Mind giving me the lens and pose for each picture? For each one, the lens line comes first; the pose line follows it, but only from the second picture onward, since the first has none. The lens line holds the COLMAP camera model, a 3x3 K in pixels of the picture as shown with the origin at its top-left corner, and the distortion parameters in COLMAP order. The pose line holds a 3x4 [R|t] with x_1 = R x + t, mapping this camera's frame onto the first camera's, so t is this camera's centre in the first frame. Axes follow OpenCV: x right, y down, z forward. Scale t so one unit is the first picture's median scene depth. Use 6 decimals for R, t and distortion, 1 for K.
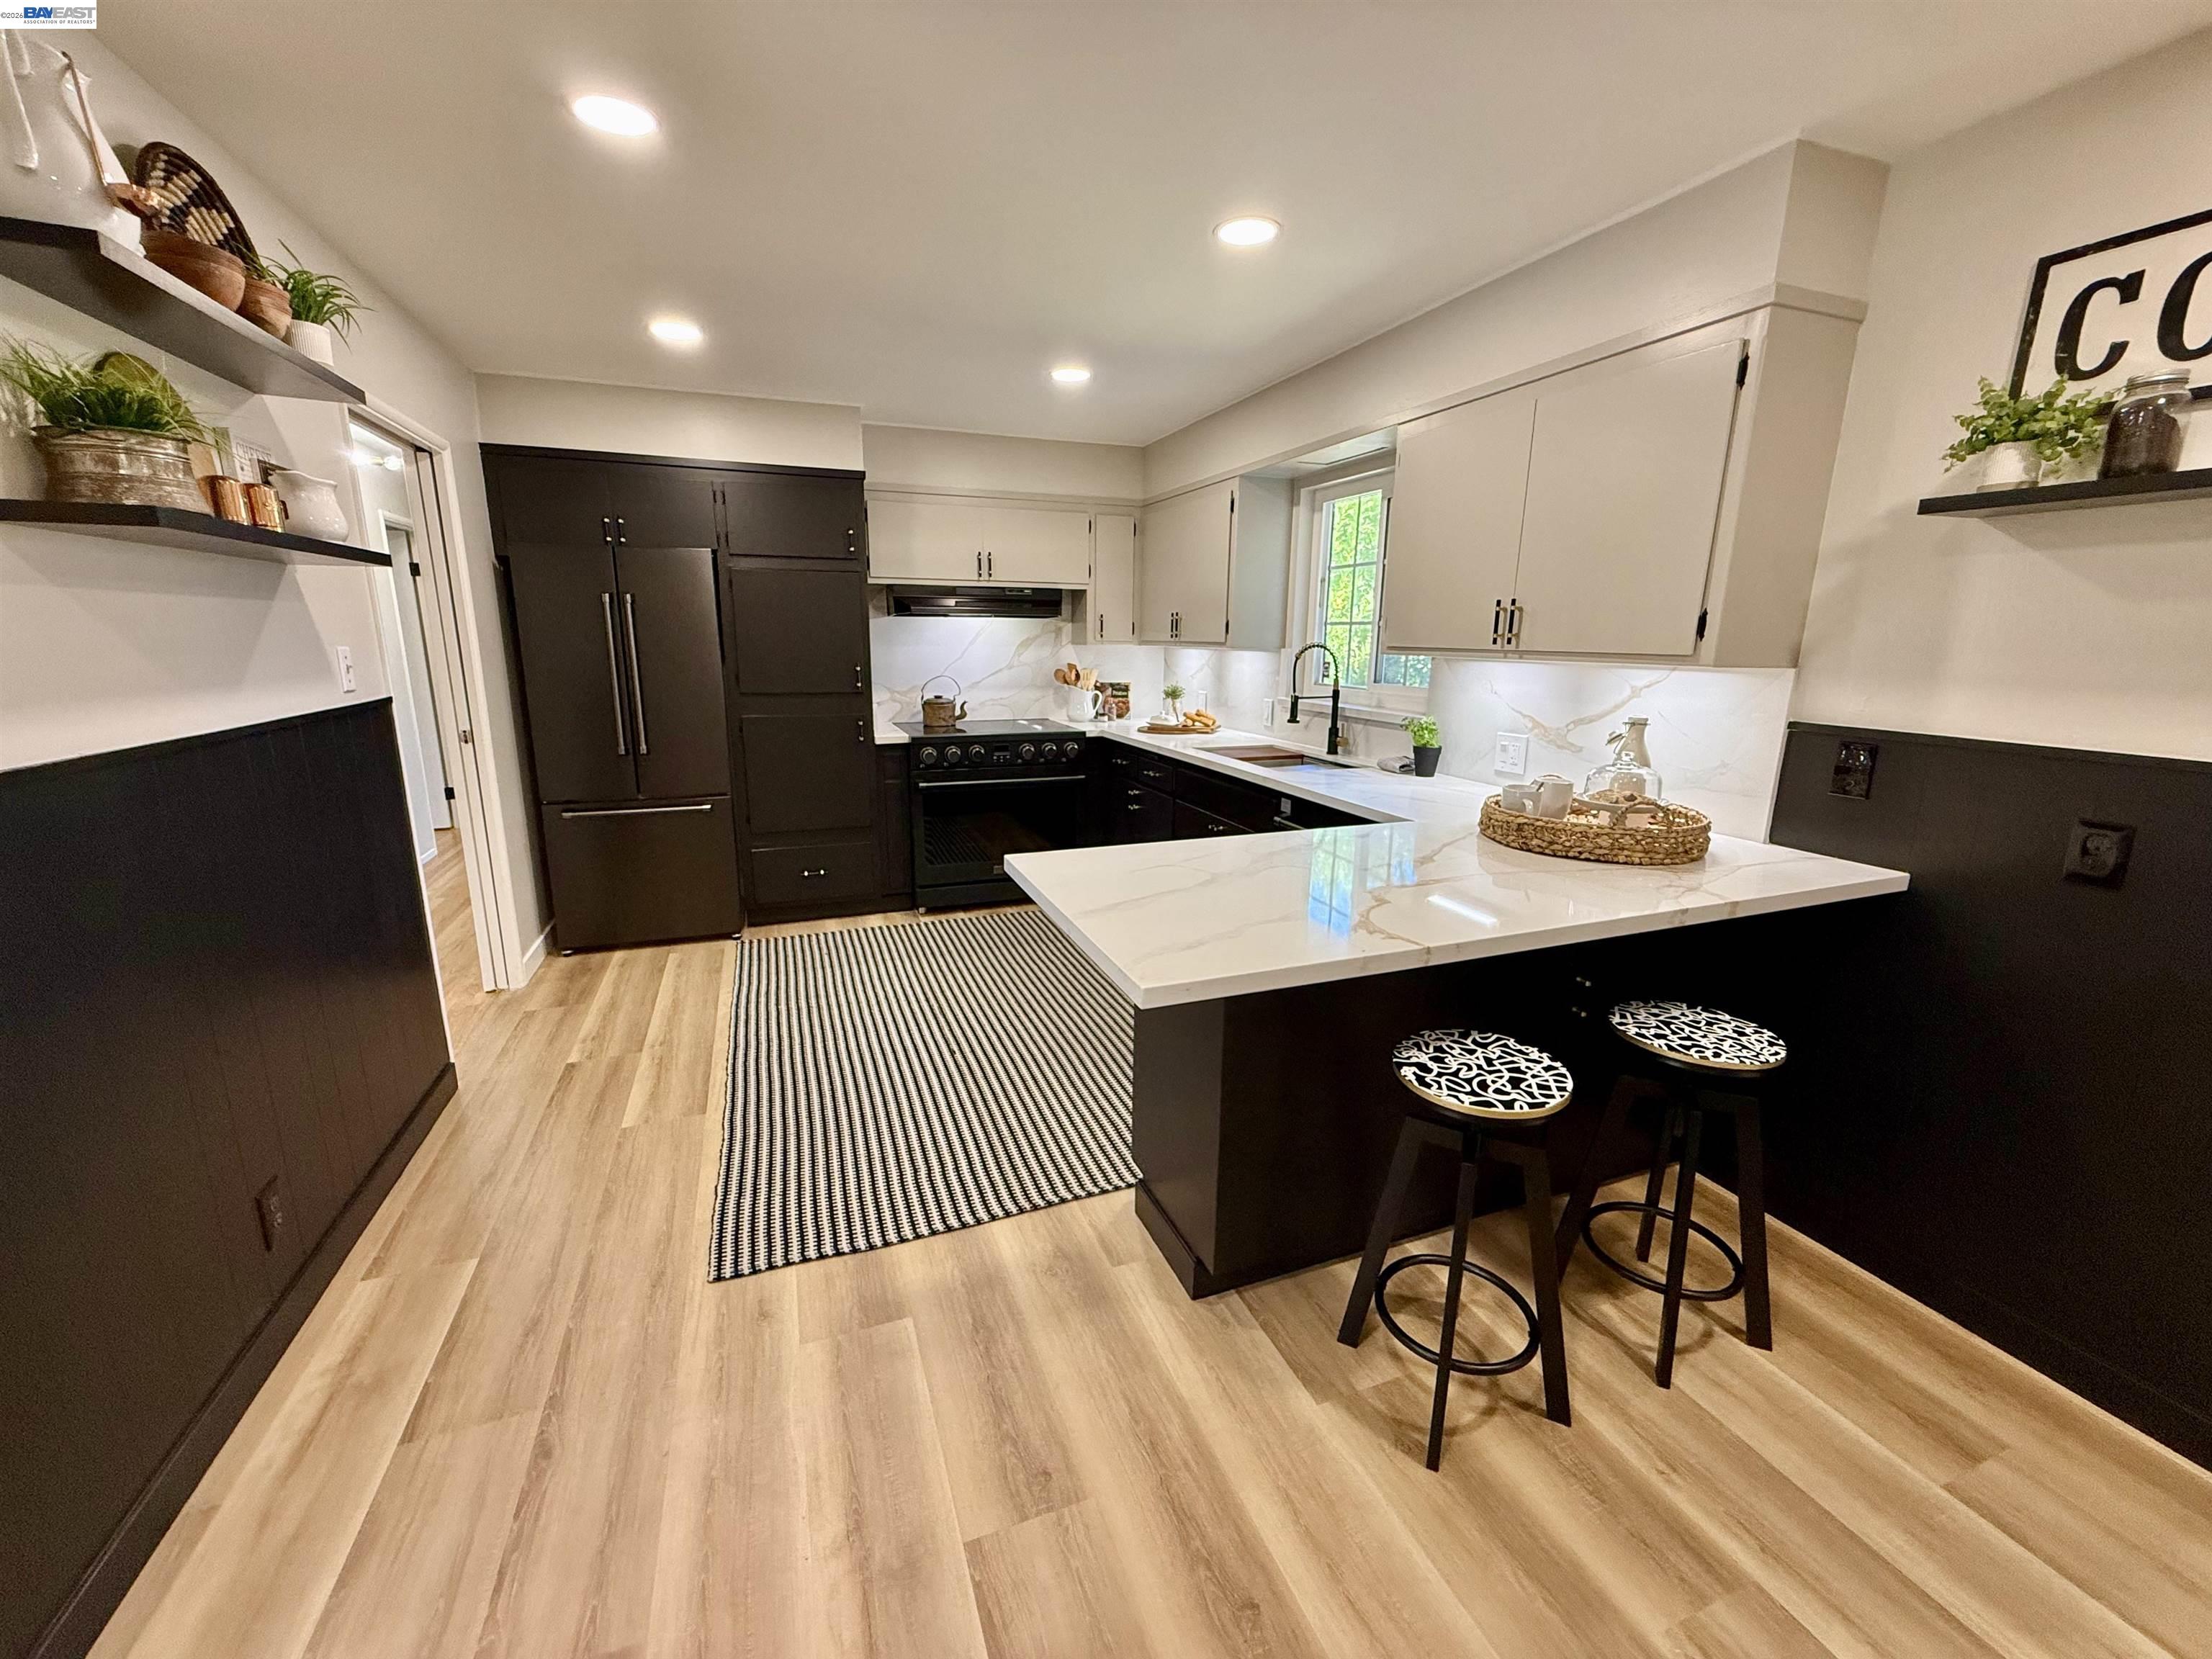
lens RADIAL K [[879.9, 0, 1103.6], [0, 879.9, 830.2], [0, 0, 1]] dist [-0.001351, 0.000347]
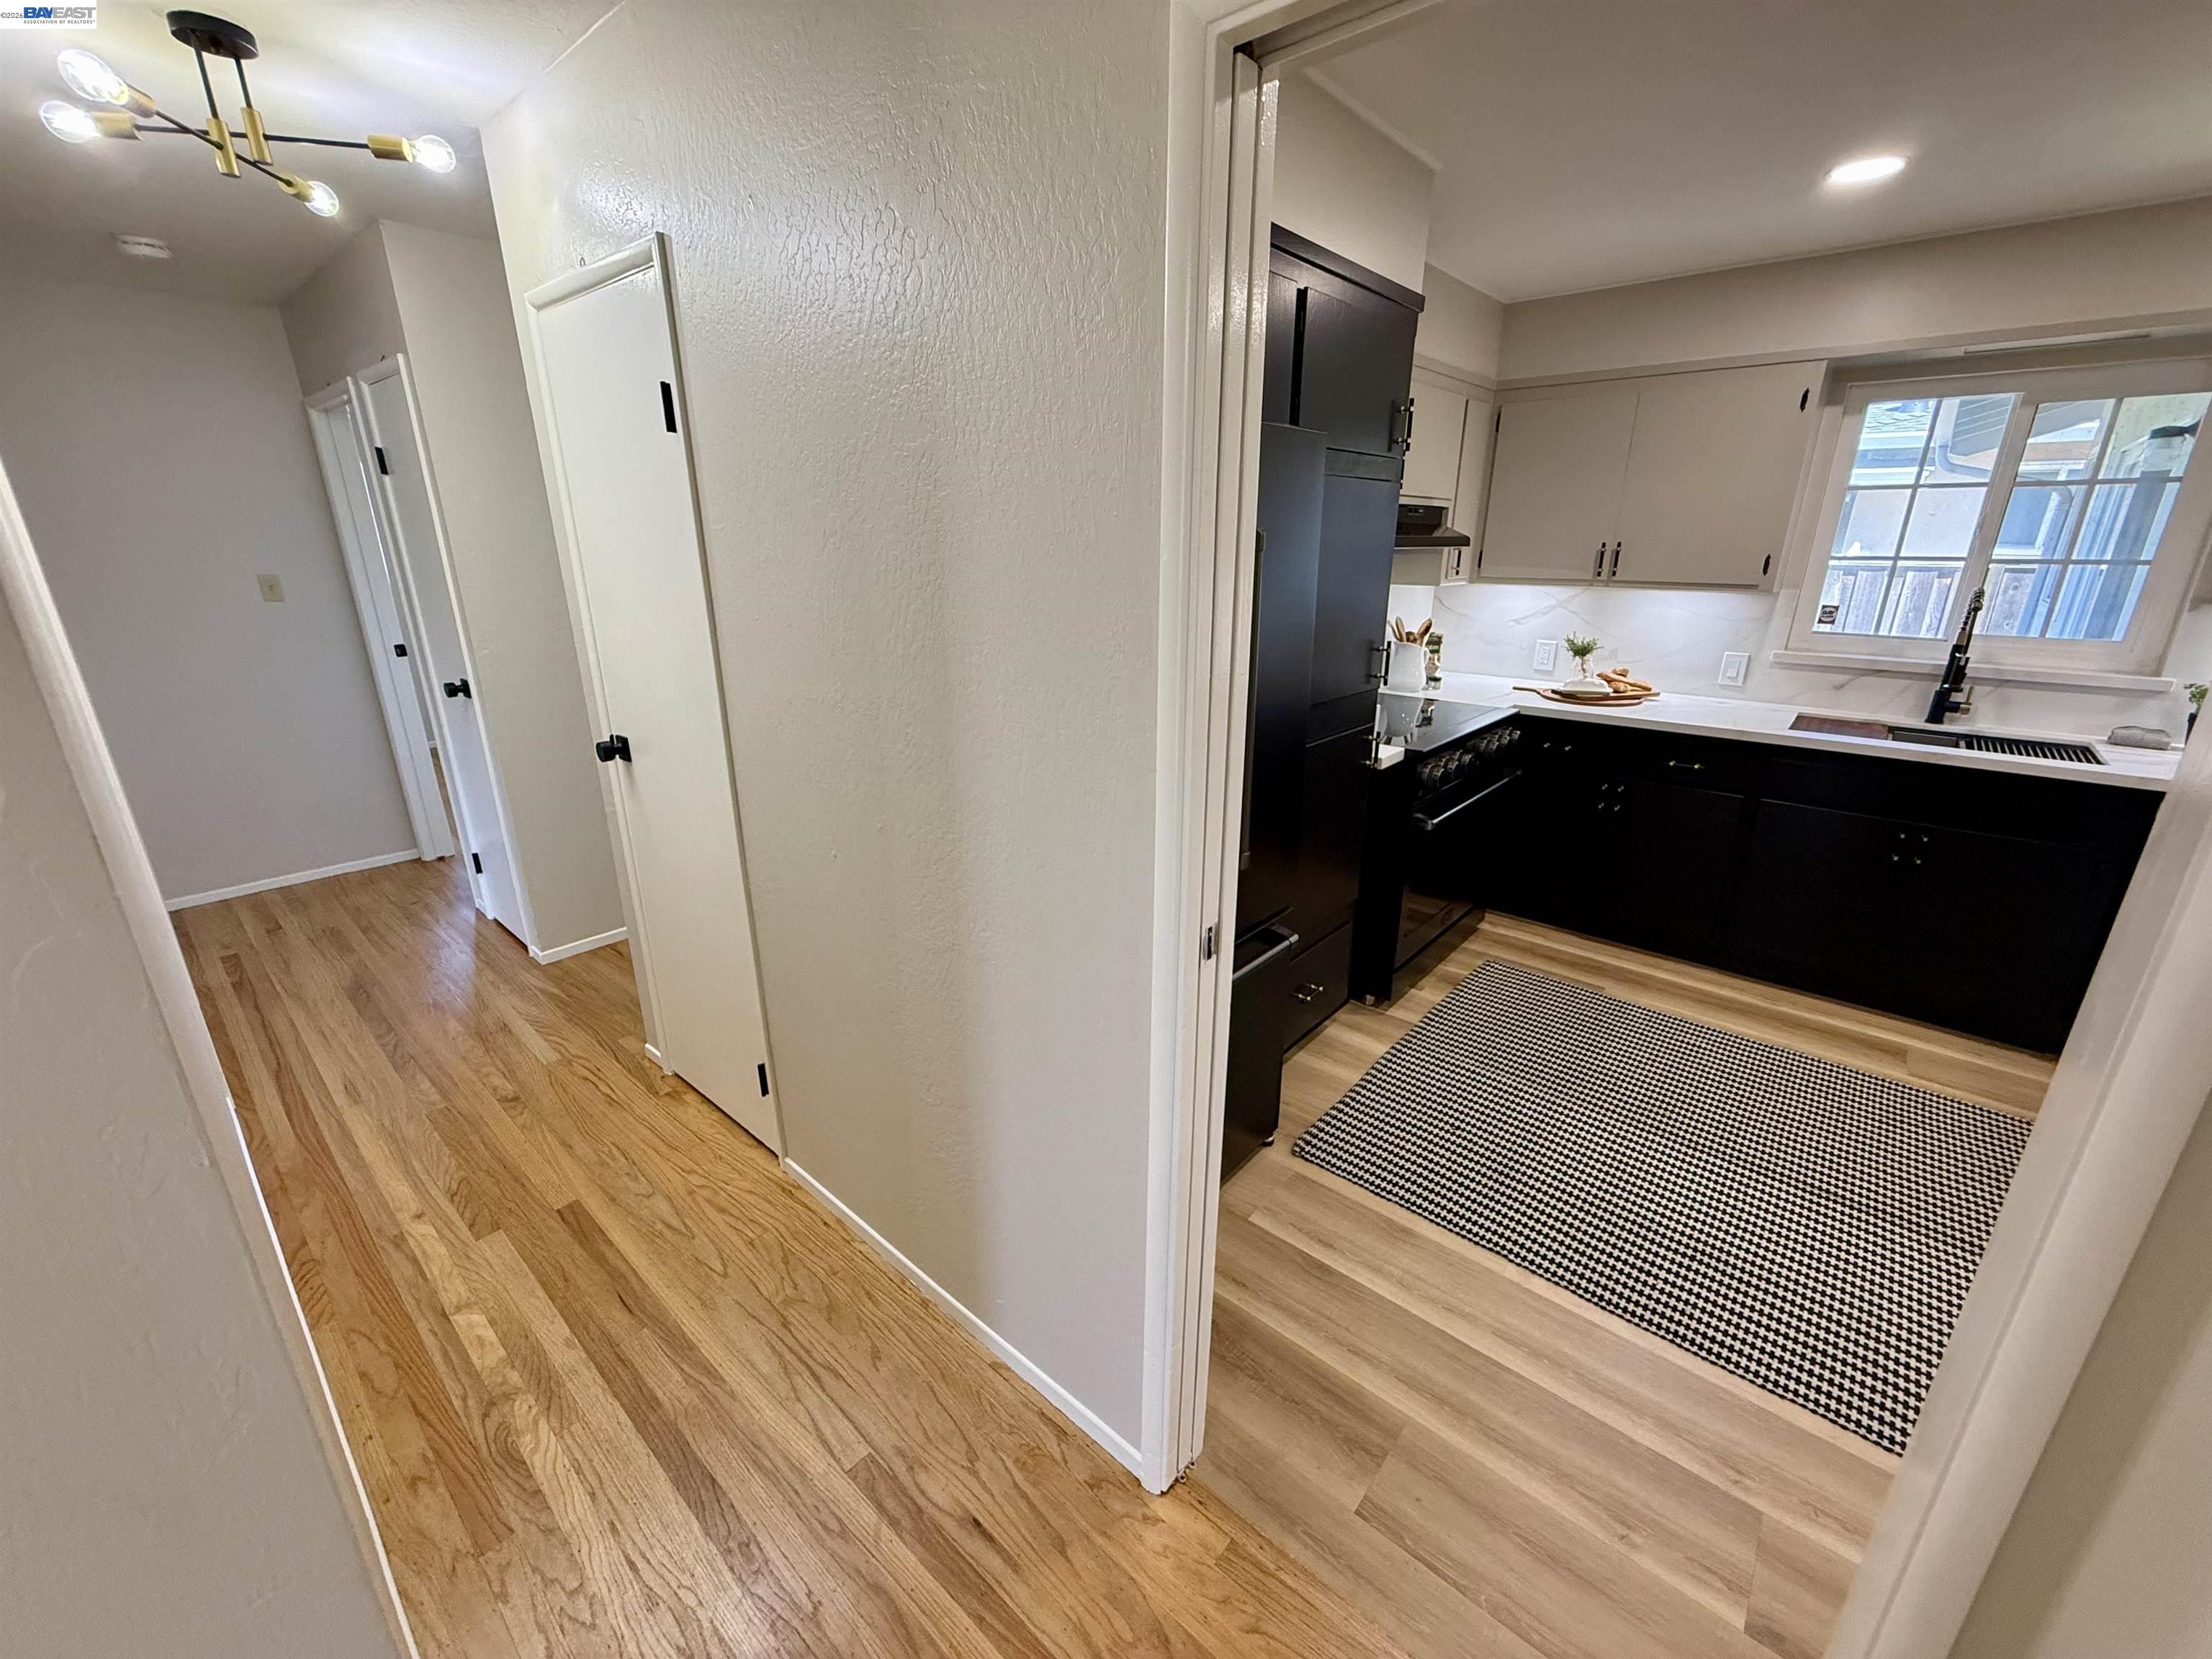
lens RADIAL K [[880.9, 0, 1104.6], [0, 880.9, 830.6], [0, 0, 1]] dist [-0.000376, -0.000225]
pose [[0.881693, -0.155470, 0.445473, -0.826860], [0.107843, 0.985564, 0.130514, -0.181967], [-0.459333, -0.067032, 0.885731, 0.627851]]
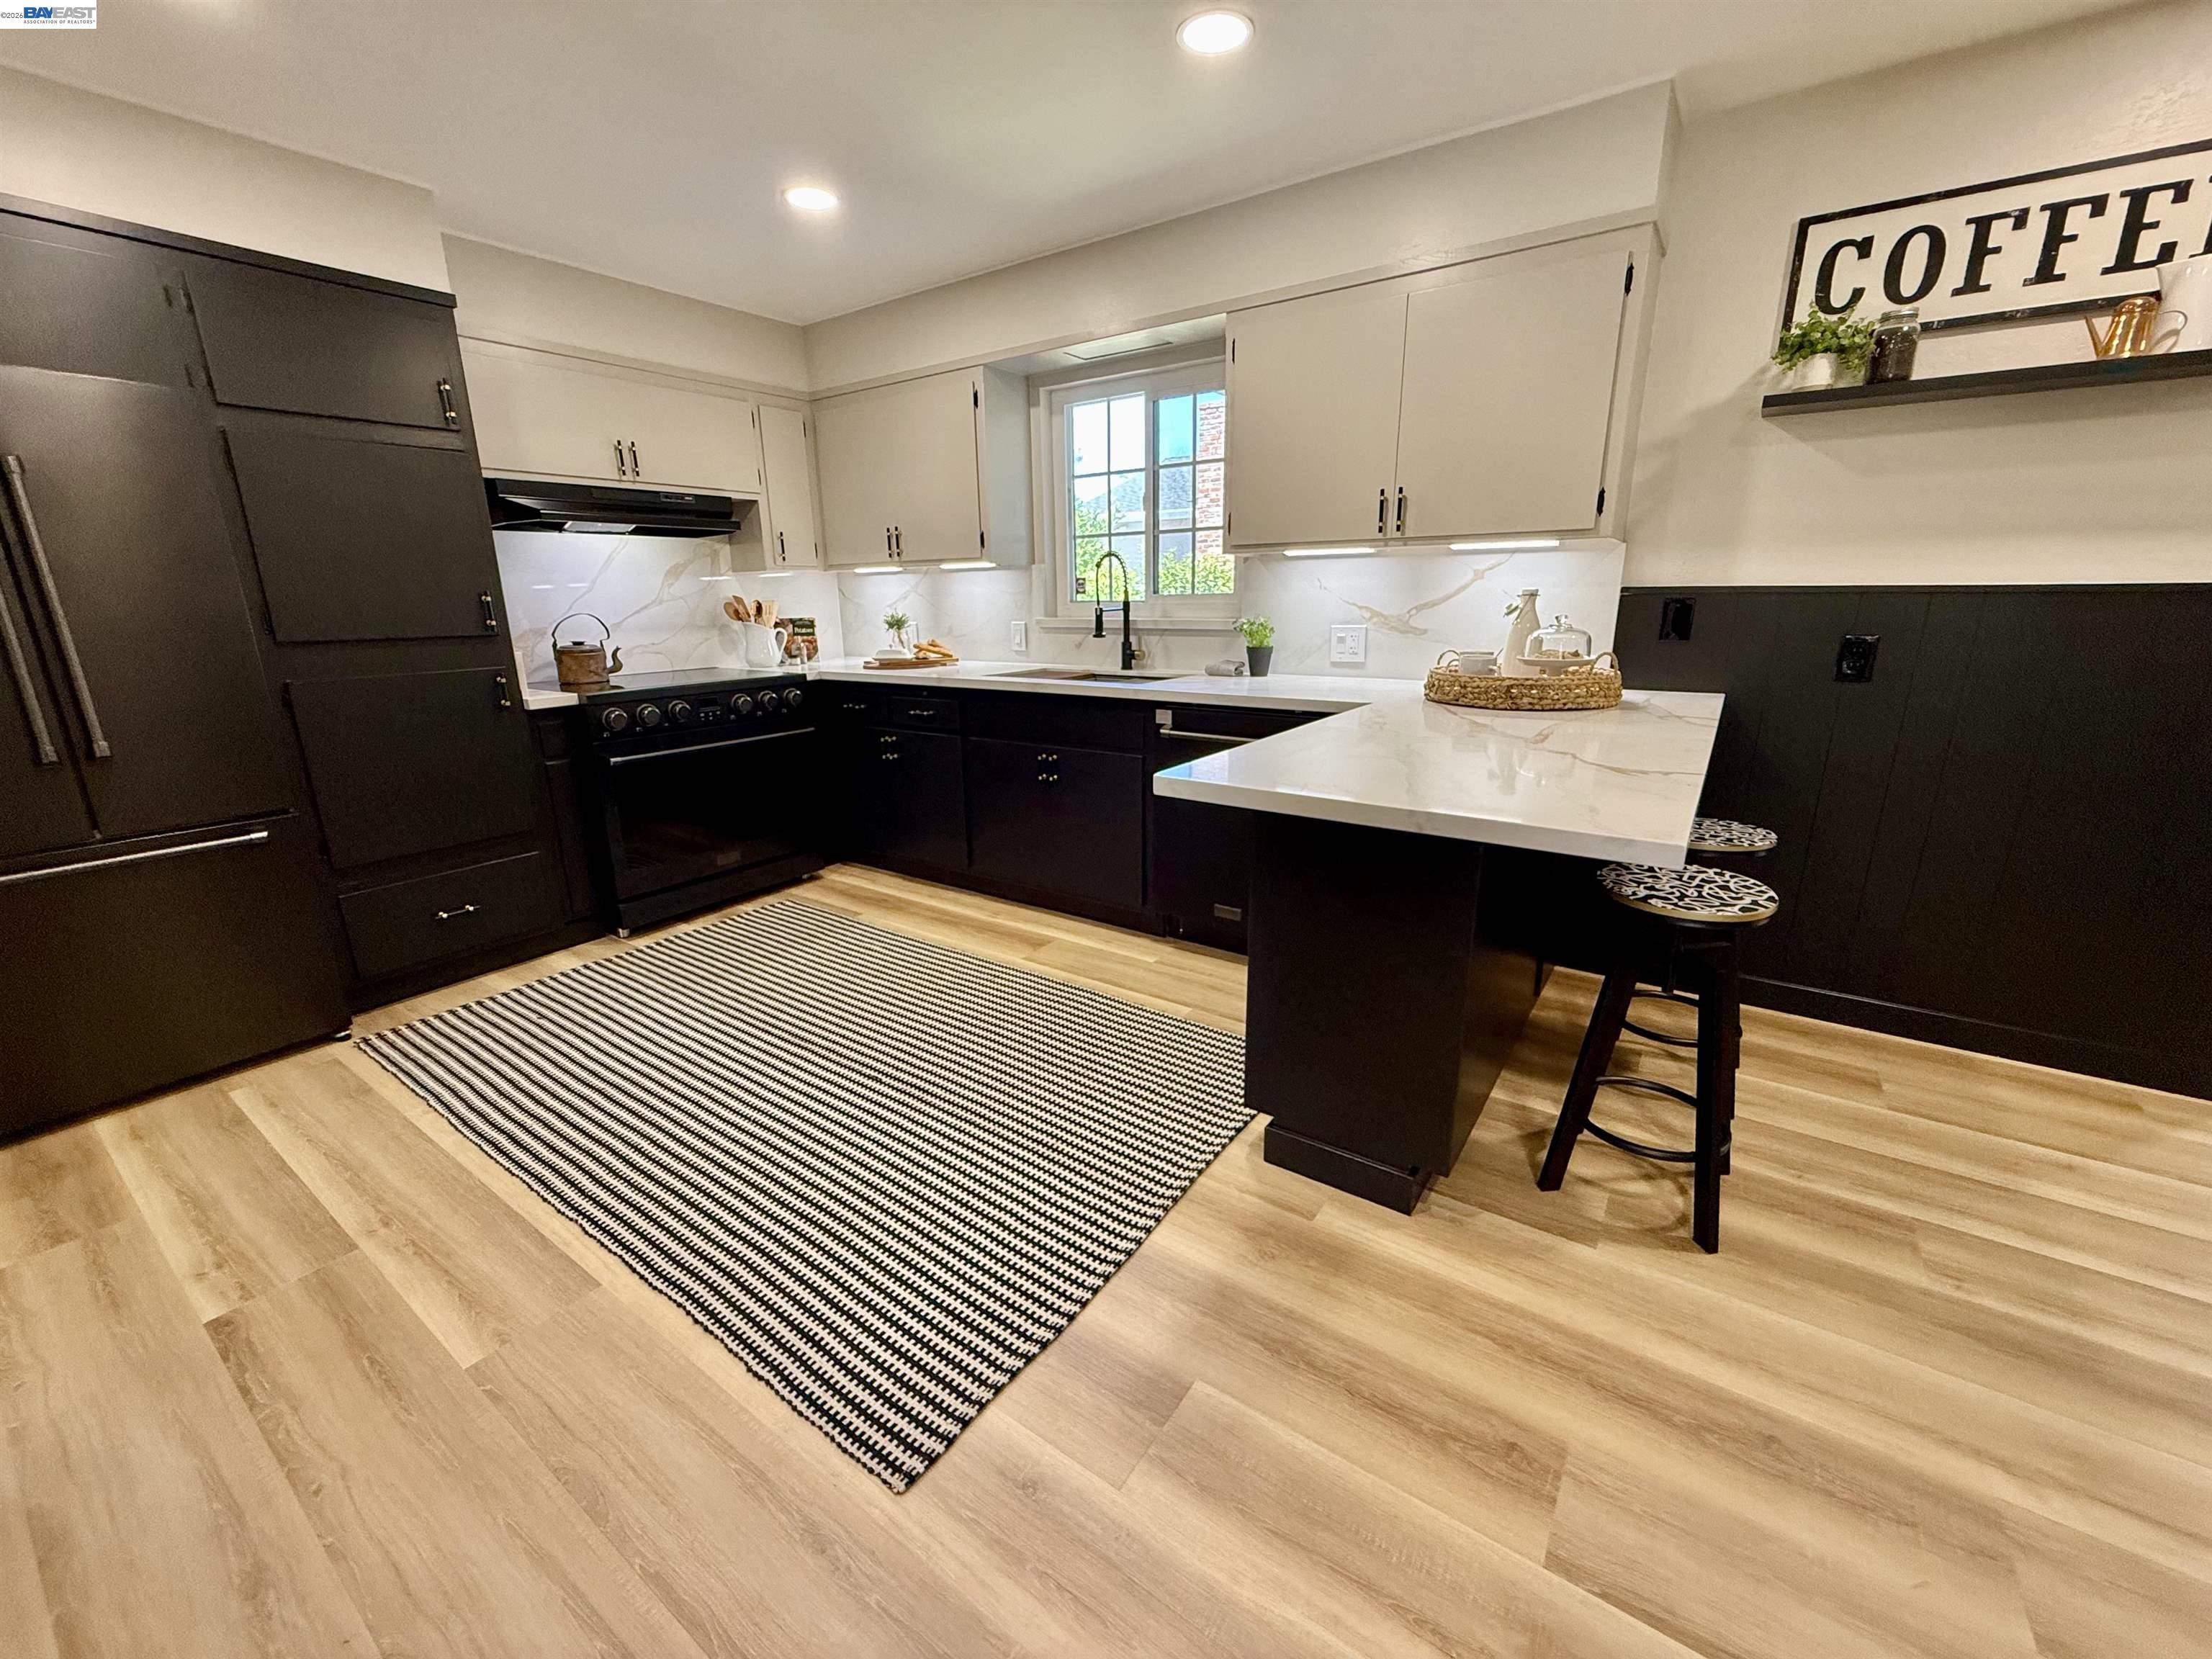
lens RADIAL K [[883.0, 0, 1099.3], [0, 883.0, 830.1], [0, 0, 1]] dist [0.000907, -0.000061]
pose [[0.828804, -0.166734, 0.534120, -0.318988], [0.144533, 0.985970, 0.083512, 0.002360], [-0.540551, 0.007983, 0.841274, 0.202704]]
